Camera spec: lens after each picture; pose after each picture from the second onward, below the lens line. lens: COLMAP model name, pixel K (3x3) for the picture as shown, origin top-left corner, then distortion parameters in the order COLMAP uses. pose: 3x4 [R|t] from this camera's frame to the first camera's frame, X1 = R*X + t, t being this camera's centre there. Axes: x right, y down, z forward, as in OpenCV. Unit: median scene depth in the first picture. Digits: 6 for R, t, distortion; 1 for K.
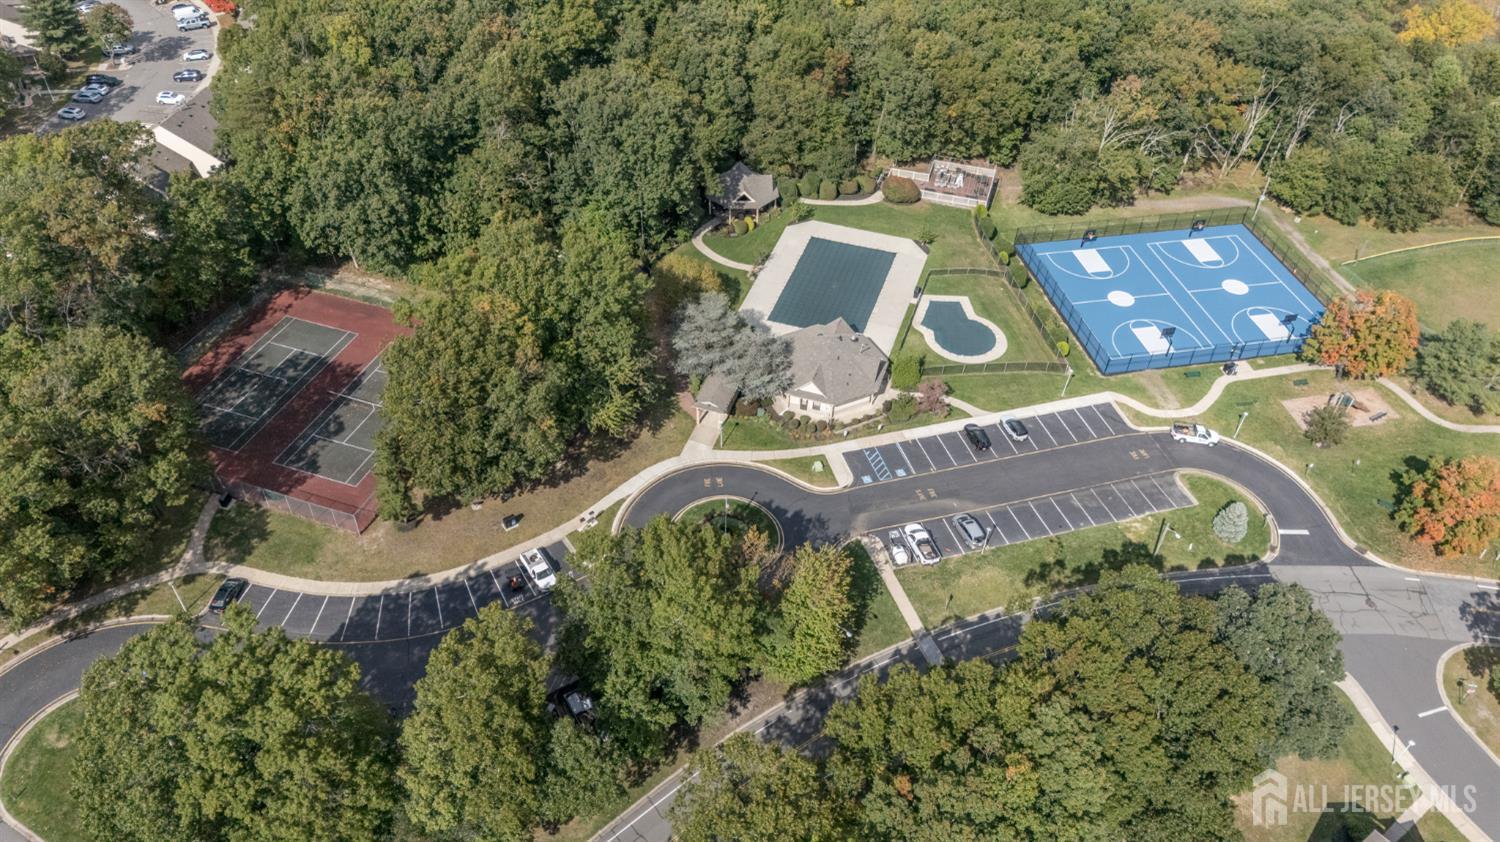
lens RADIAL K [[1096.4, 0, 730.9], [0, 1096.4, 422.3], [0, 0, 1]] dist [0.064249, -0.132727]
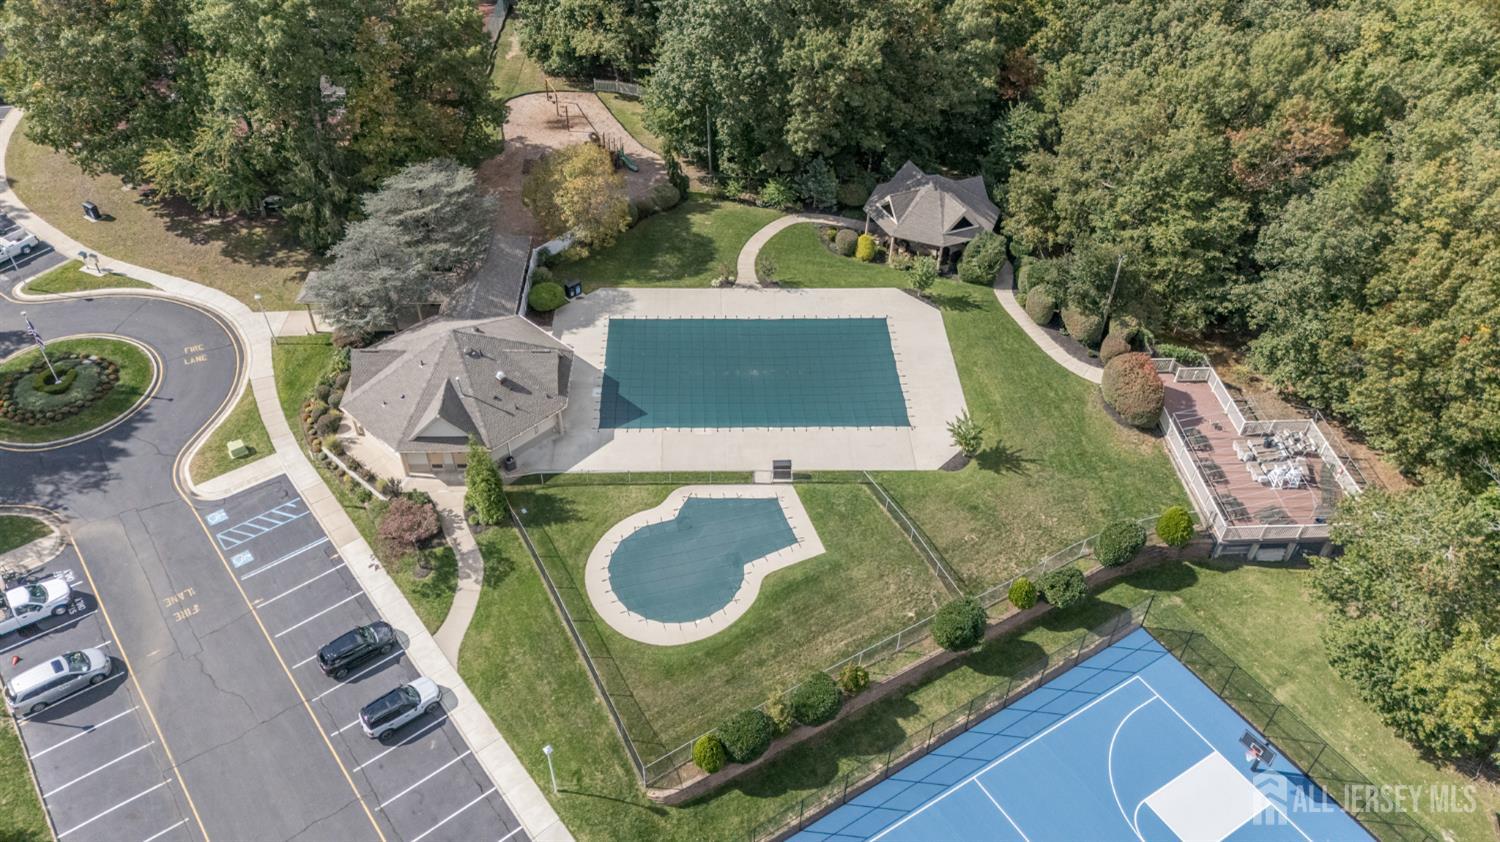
lens RADIAL K [[1095.4, 0, 750.0], [0, 1095.4, 421.0], [0, 0, 1]] dist [0.103384, -0.133148]
pose [[0.359340, 0.610055, -0.706192, 0.541095], [-0.640219, 0.711730, 0.289069, -0.290876], [0.678966, 0.348243, 0.646322, 0.744562]]
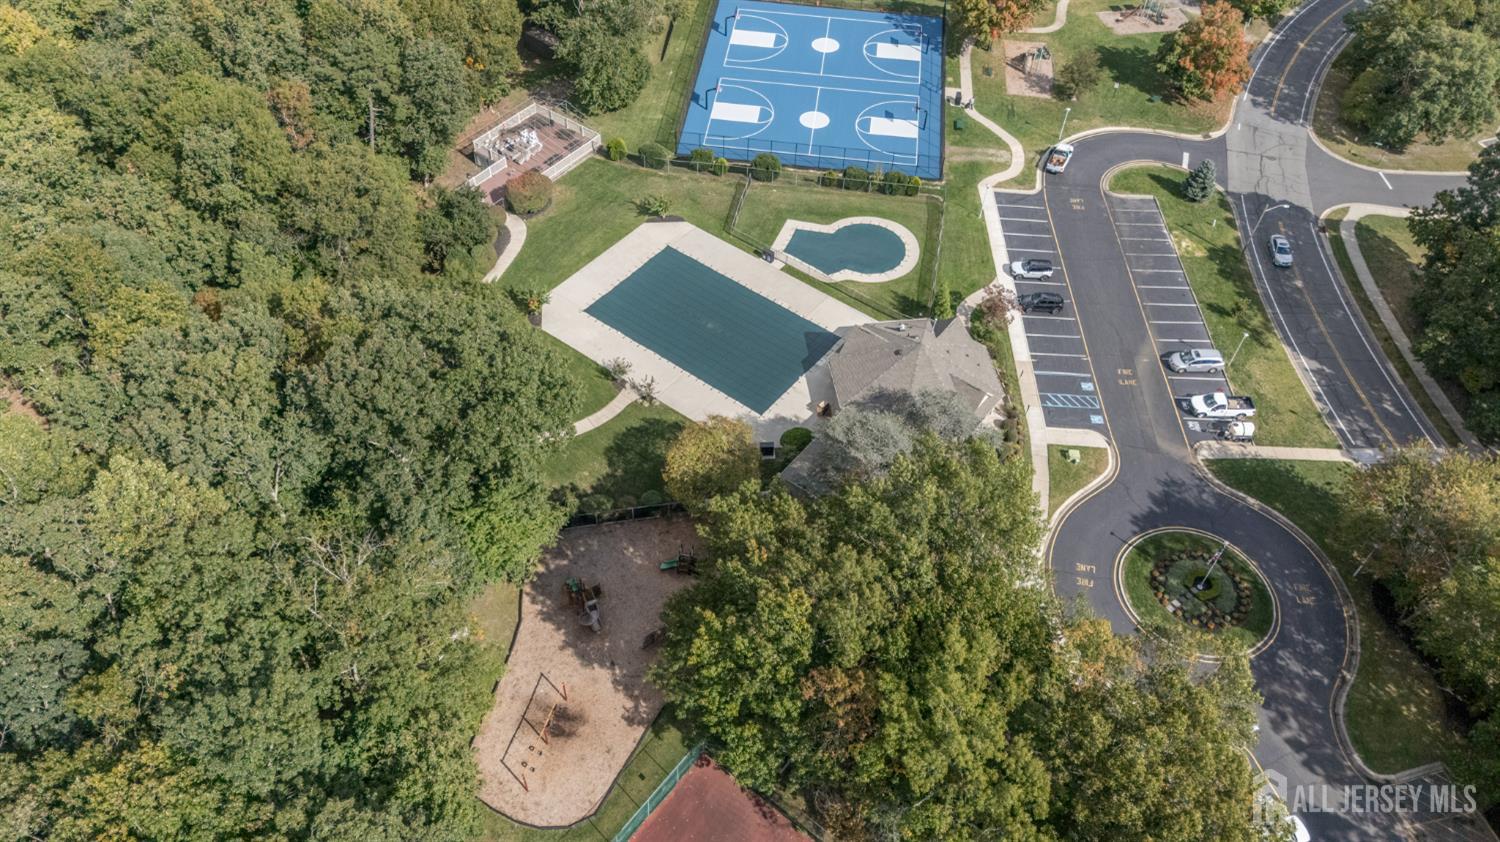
lens RADIAL K [[1096.4, 0, 730.9], [0, 1096.4, 422.3], [0, 0, 1]] dist [0.064249, -0.132727]
pose [[0.325893, -0.714737, 0.618826, -0.421881], [0.625275, 0.653902, 0.425961, -0.417088], [-0.709101, 0.248119, 0.660009, 0.613825]]
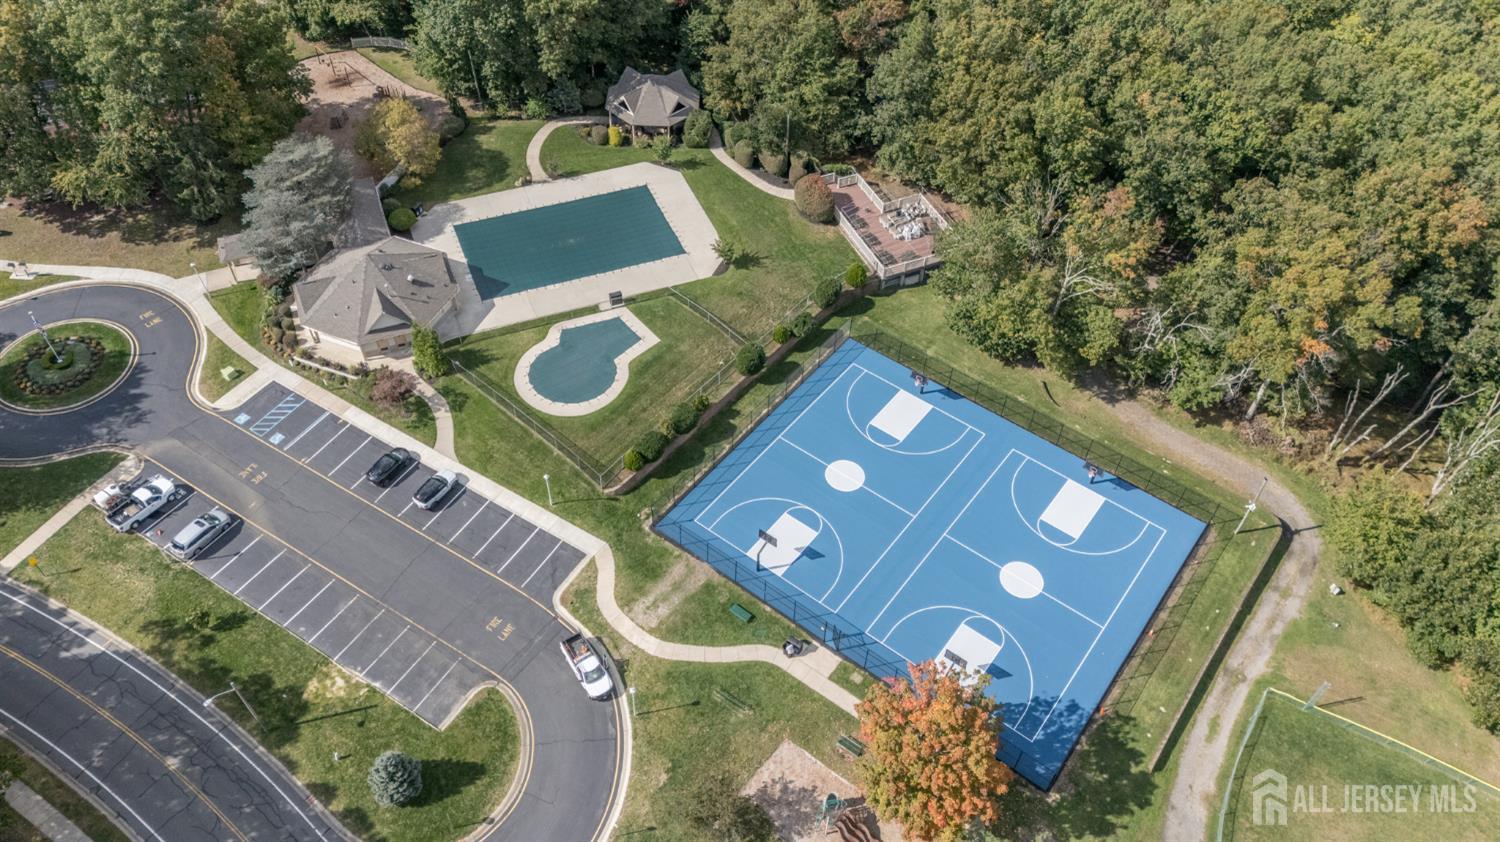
lens RADIAL K [[1095.4, 0, 750.0], [0, 1095.4, 421.0], [0, 0, 1]] dist [0.103384, -0.133148]
pose [[0.660778, 0.556162, -0.504040, 0.710134], [-0.515098, 0.824449, 0.234431, -0.296833], [0.545937, 0.104723, 0.831256, 0.496958]]
